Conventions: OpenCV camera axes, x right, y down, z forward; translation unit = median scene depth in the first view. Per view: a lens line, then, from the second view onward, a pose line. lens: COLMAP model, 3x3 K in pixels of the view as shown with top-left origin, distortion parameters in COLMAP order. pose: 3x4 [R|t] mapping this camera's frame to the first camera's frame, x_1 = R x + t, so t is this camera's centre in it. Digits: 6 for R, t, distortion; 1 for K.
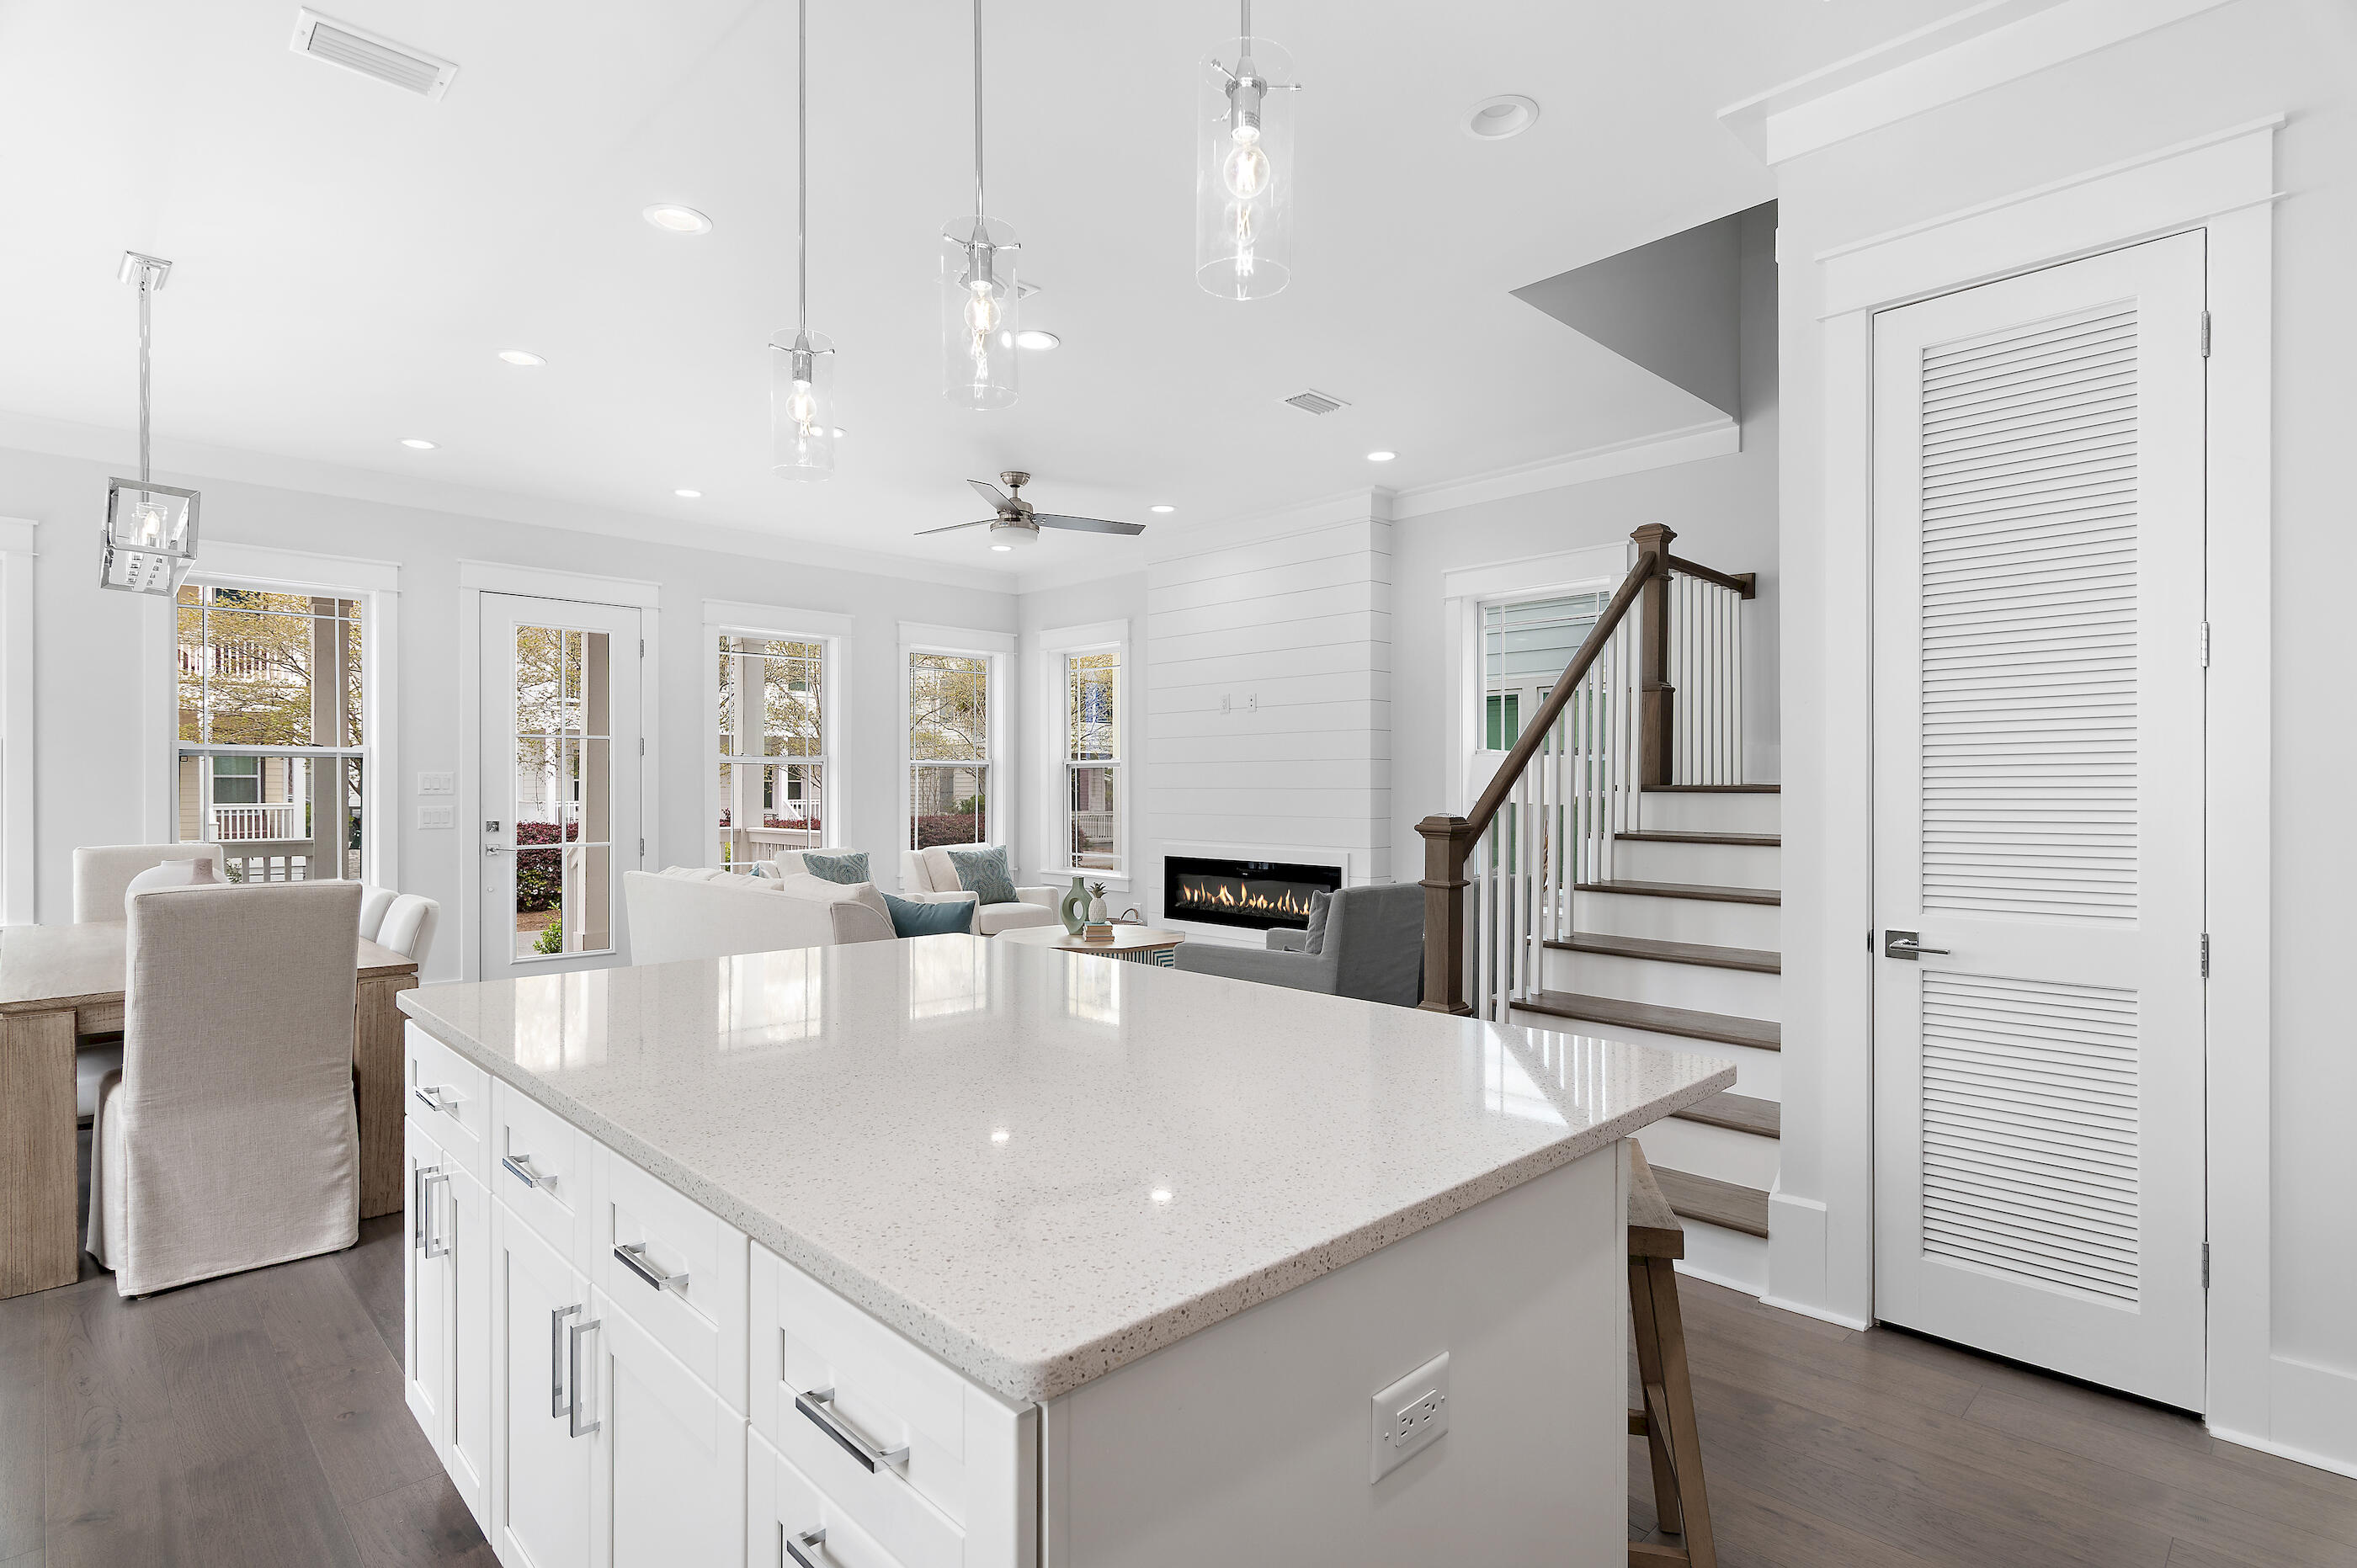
lens RADIAL K [[1169.3, 0, 1193.0], [0, 1169.3, 789.0], [0, 0, 1]] dist [0.005410, -0.002540]
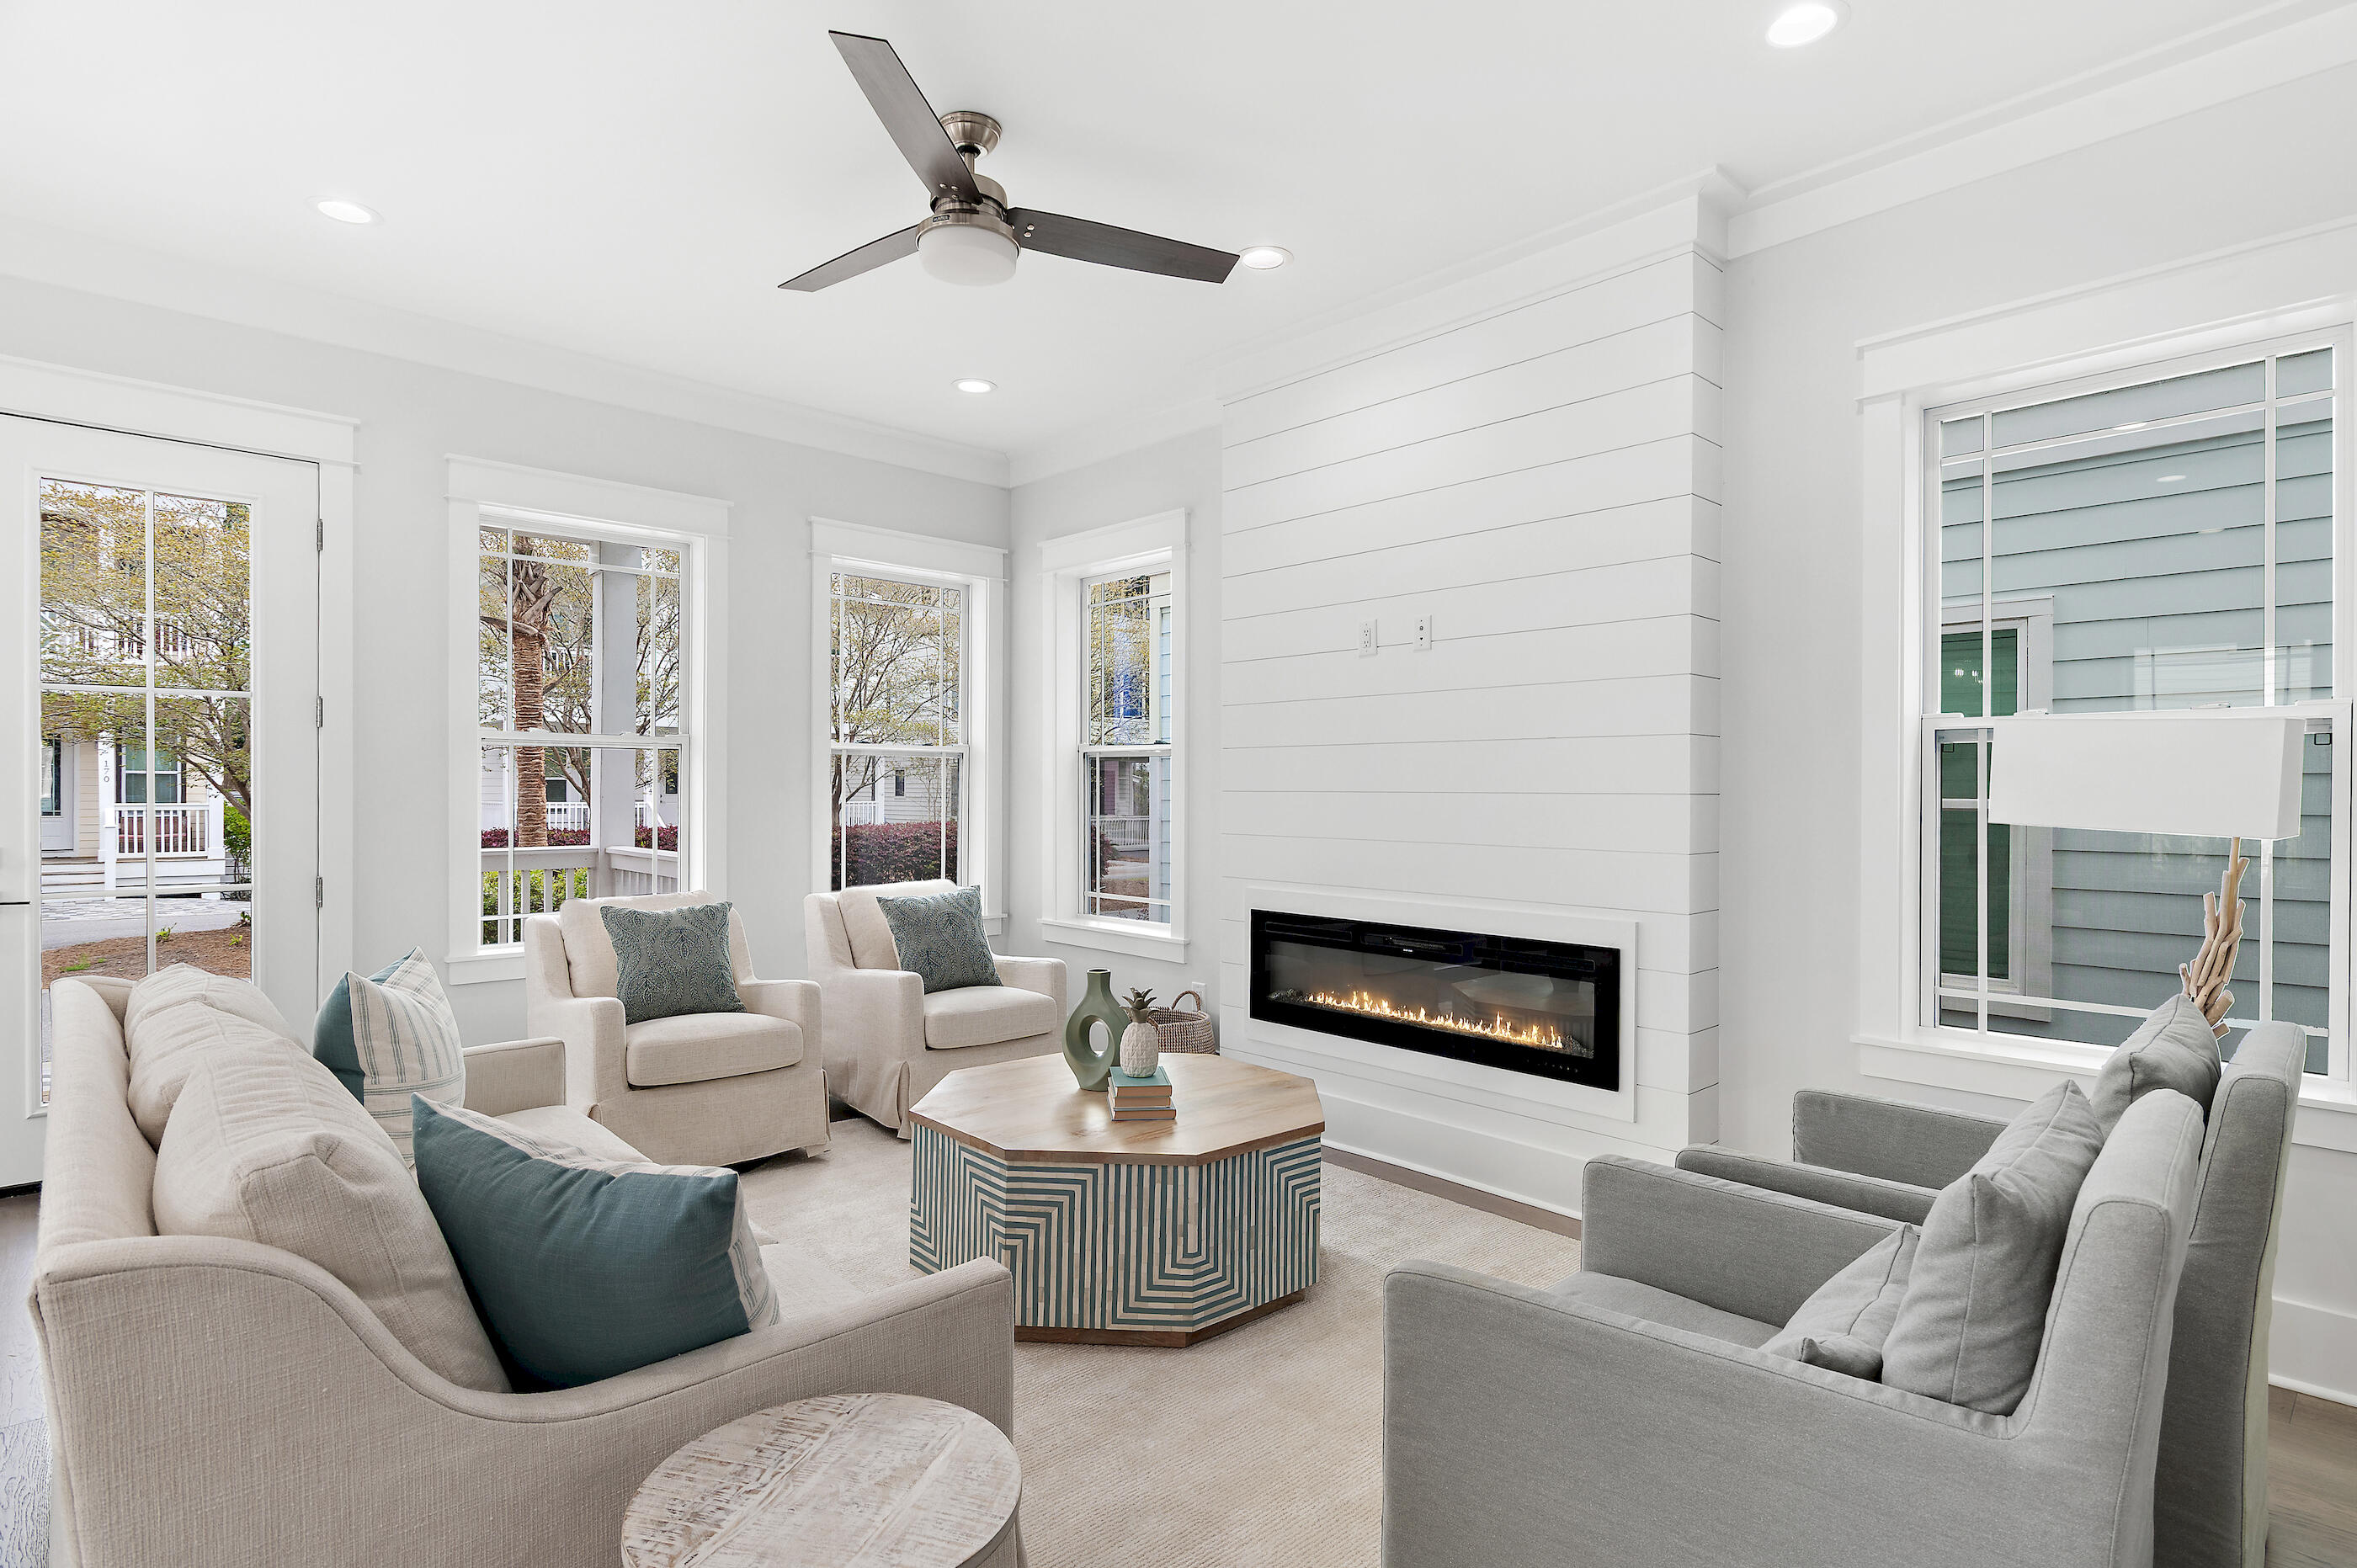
lens RADIAL K [[1169.3, 0, 1187.0], [0, 1169.3, 790.3], [0, 0, 1]] dist [0.005410, -0.002540]
pose [[0.999621, 0.004975, -0.027061, -0.039416], [-0.005006, 0.999987, -0.001071, -0.000689], [0.027055, 0.001206, 0.999633, 0.415660]]
